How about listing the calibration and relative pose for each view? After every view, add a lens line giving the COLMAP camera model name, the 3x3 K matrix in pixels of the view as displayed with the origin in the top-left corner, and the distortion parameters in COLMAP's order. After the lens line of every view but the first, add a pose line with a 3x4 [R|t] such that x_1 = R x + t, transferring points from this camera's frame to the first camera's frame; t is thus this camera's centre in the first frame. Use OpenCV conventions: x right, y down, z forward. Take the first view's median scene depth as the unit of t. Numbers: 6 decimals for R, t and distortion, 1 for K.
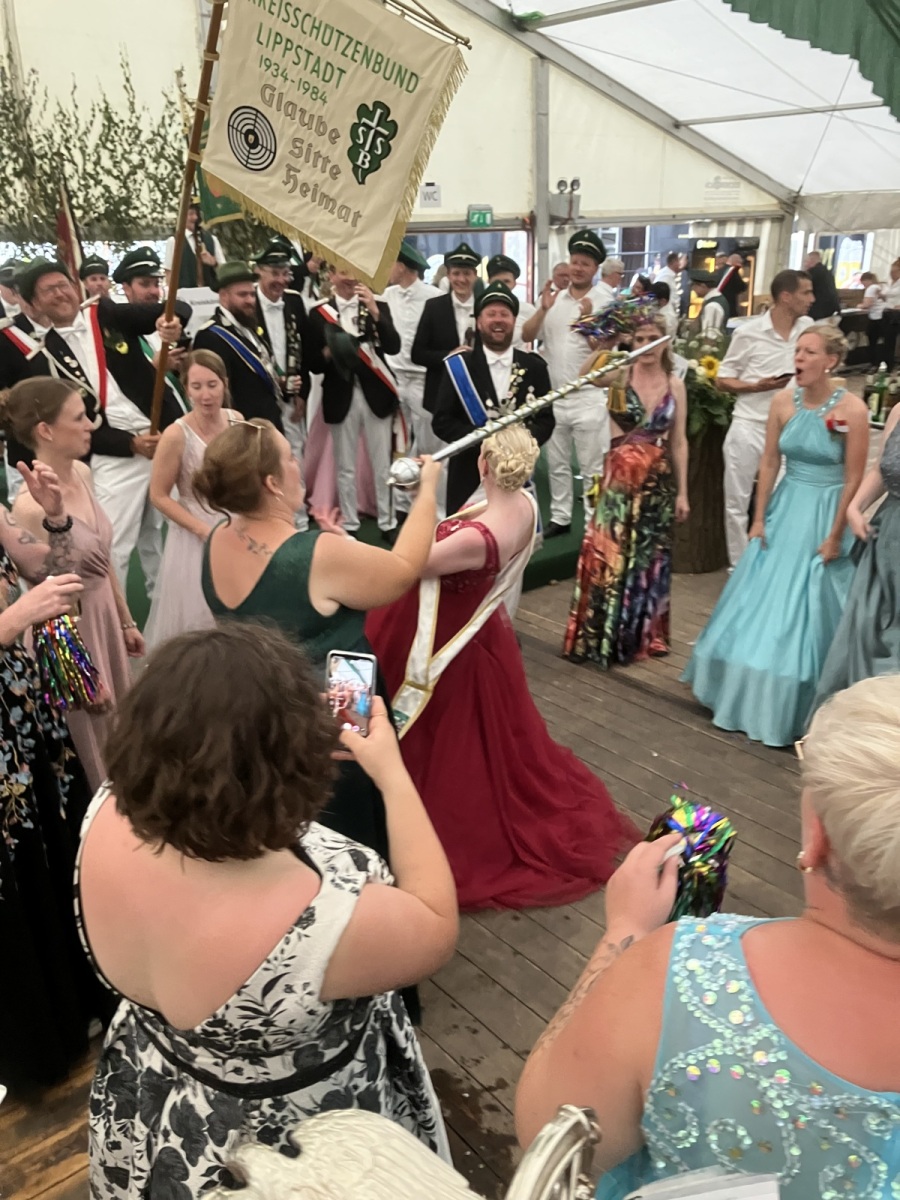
lens RADIAL K [[966.5, 0, 452.2], [0, 966.5, 600.0], [0, 0, 1]] dist [0.003591, 0.013955]
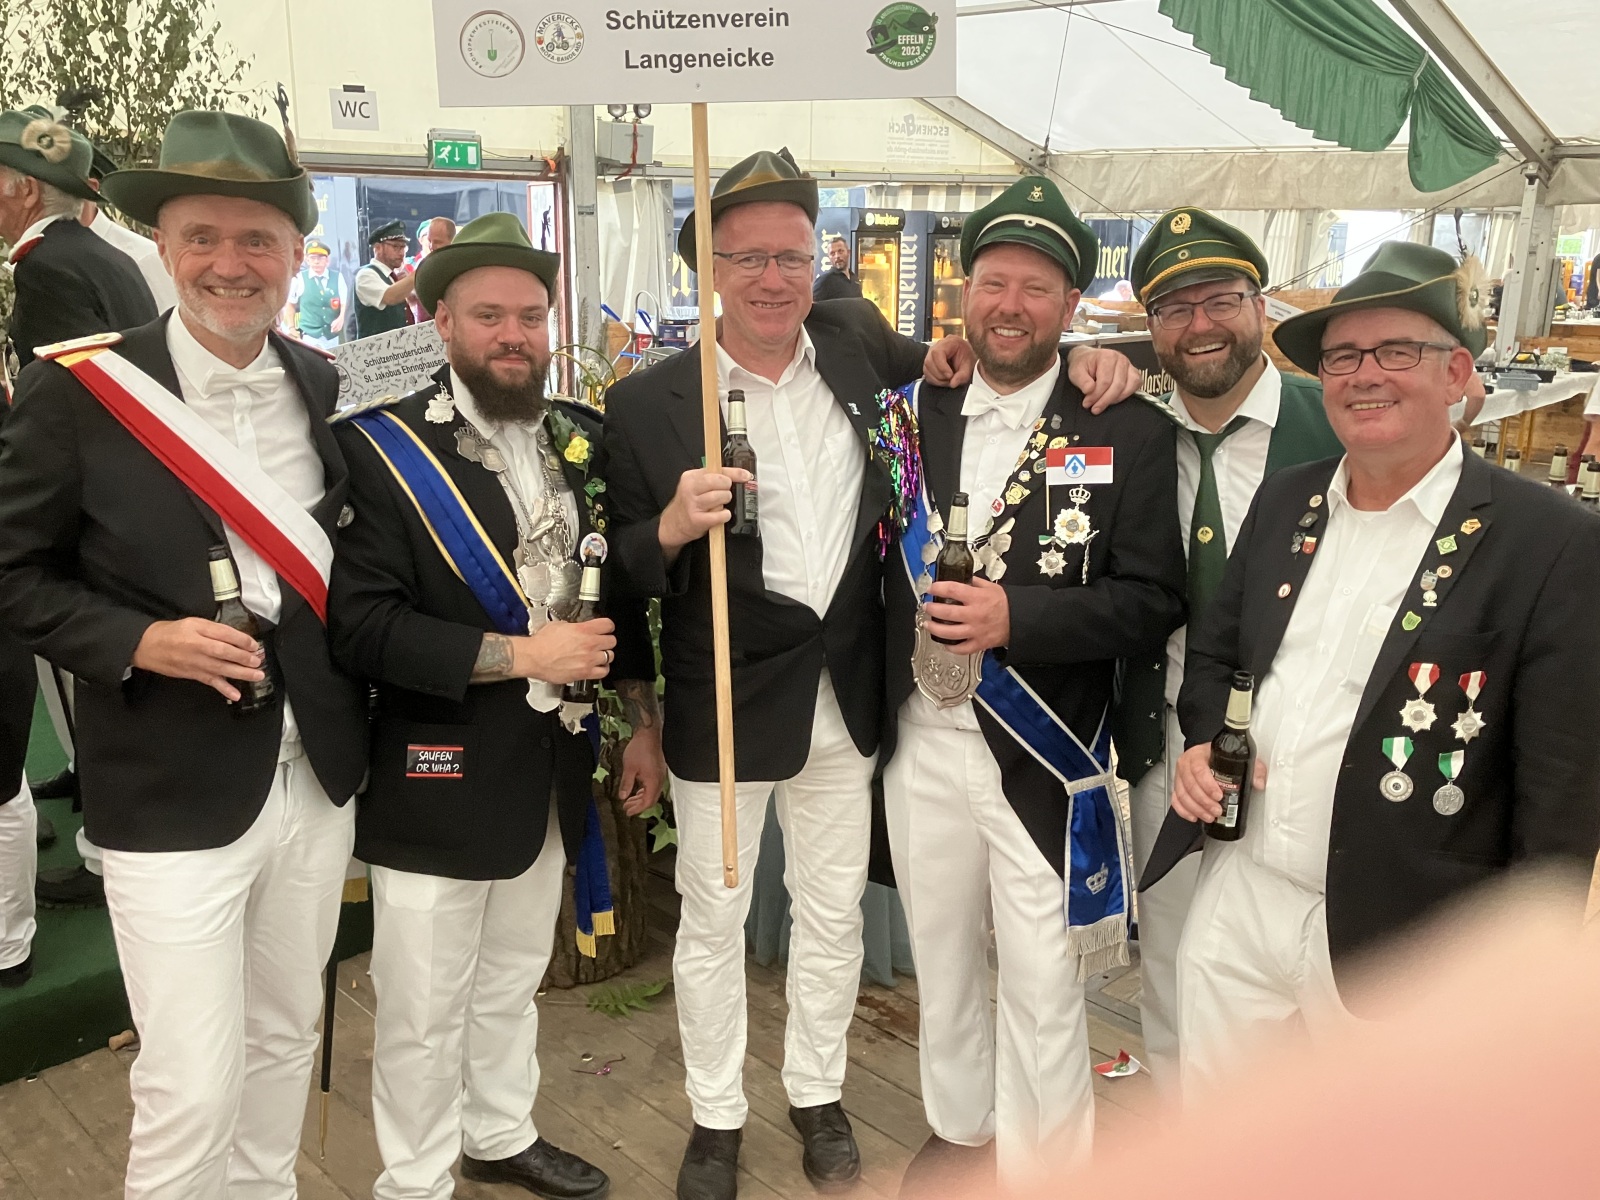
lens RADIAL K [[1381.8, 0, 799.4], [0, 1381.8, 590.4], [0, 0, 1]] dist [0.006049, -0.012723]
pose [[0.994203, 0.007205, 0.107275, 0.132996], [0.003784, 0.994789, -0.101883, -0.062154], [-0.107450, 0.101699, 0.988995, 0.211297]]
